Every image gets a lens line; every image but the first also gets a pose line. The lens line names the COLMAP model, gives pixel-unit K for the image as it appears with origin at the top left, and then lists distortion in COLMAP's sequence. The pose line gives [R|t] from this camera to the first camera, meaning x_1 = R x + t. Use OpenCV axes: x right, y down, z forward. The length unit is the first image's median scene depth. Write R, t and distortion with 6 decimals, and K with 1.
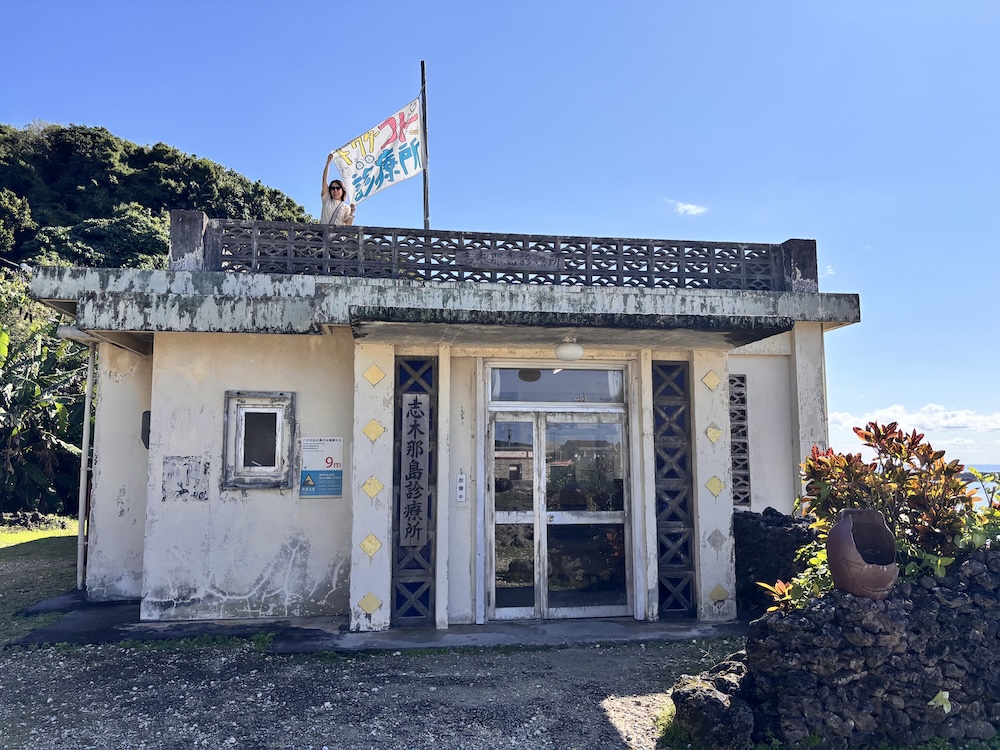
lens RADIAL K [[754.6, 0, 493.1], [0, 754.6, 383.6], [0, 0, 1]] dist [0.040759, -0.040676]
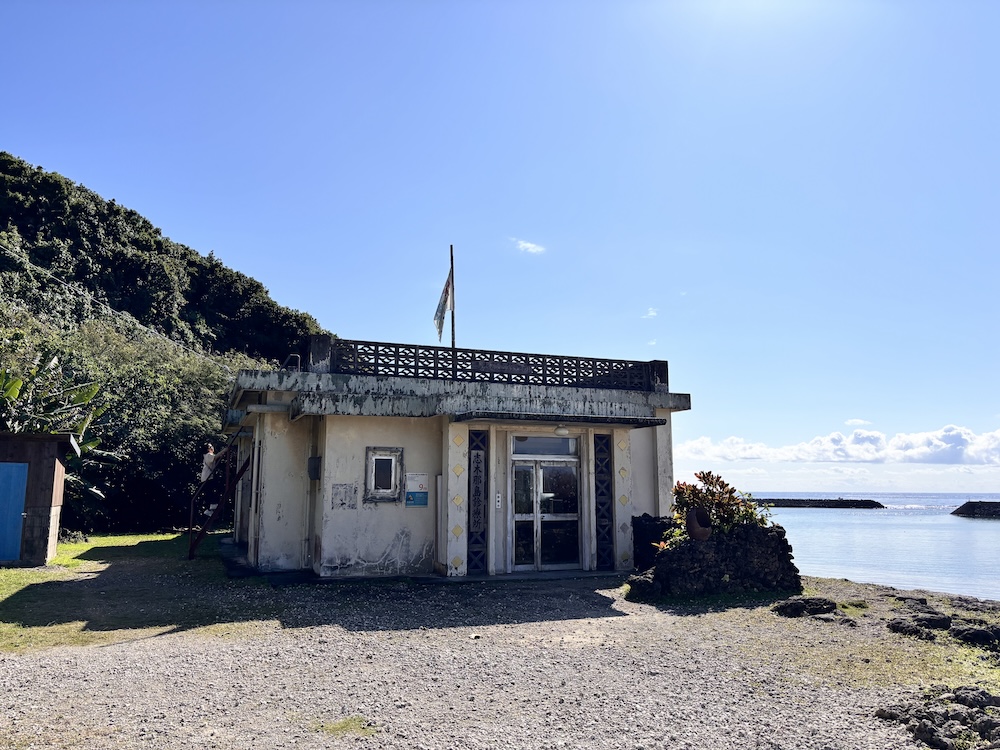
lens RADIAL K [[754.6, 0, 498.3], [0, 754.6, 366.0], [0, 0, 1]] dist [0.040759, -0.040676]
pose [[0.974982, 0.037848, 0.219039, -0.455401], [-0.025123, 0.997846, -0.060591, -0.081349], [-0.220861, 0.053572, 0.973833, -0.826709]]
